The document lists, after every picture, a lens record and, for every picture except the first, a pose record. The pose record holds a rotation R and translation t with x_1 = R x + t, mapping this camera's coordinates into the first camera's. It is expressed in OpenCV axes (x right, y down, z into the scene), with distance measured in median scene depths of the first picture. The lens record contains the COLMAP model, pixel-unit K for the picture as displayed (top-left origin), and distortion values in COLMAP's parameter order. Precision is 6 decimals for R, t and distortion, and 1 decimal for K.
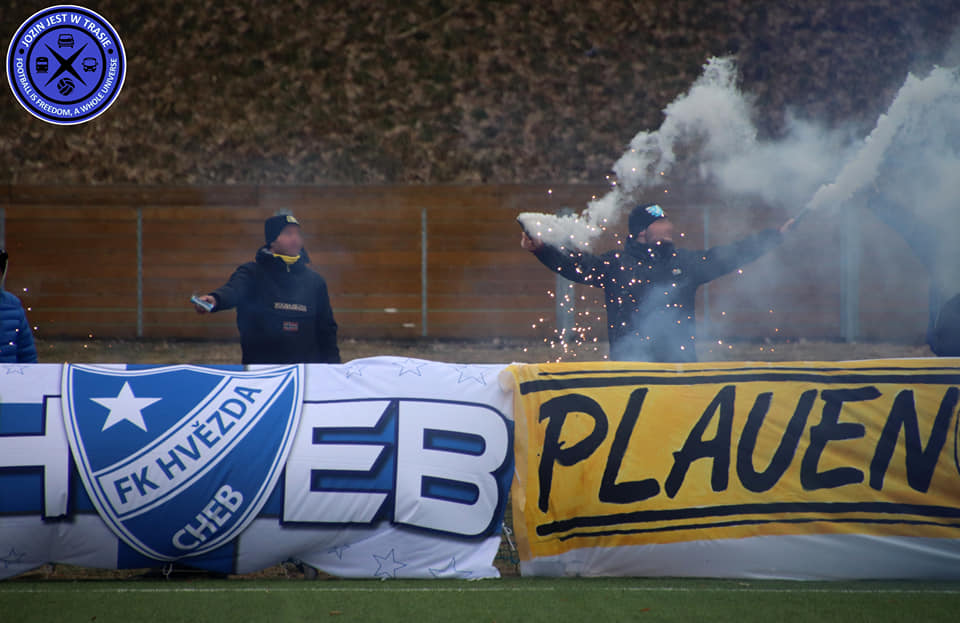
lens RADIAL K [[3326.9, 0, 486.2], [0, 3326.9, 308.9], [0, 0, 1]] dist [0.147881, 0.000000]
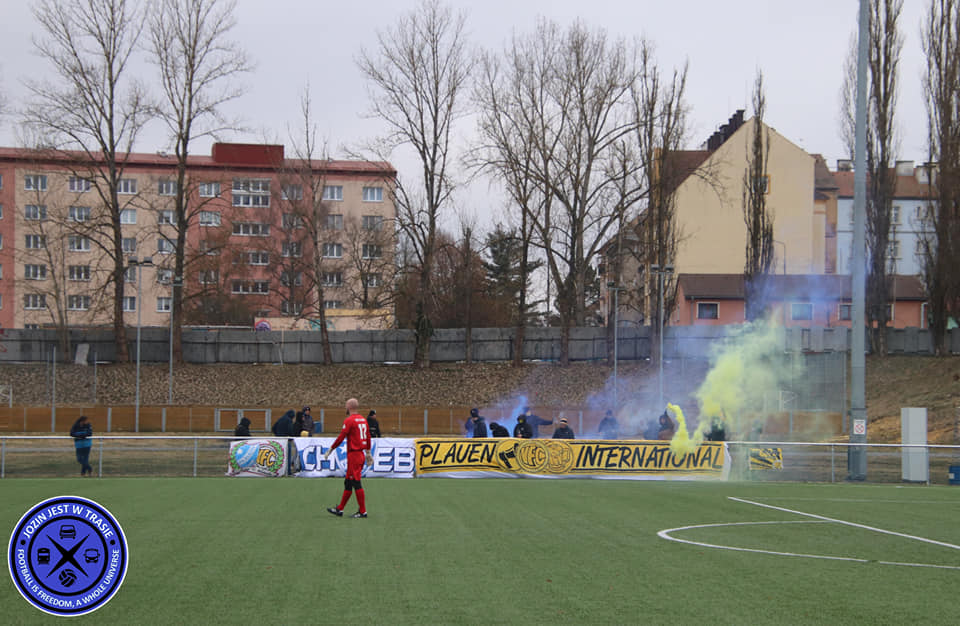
lens RADIAL K [[2328.1, 0, 481.9], [0, 2328.1, 316.8], [0, 0, 1]] dist [0.777439, 0.000000]
pose [[0.999926, 0.010532, 0.006041, 0.091767], [-0.010210, 0.998643, -0.051058, 0.011666], [-0.006570, 0.050993, 0.998677, -2.847072]]
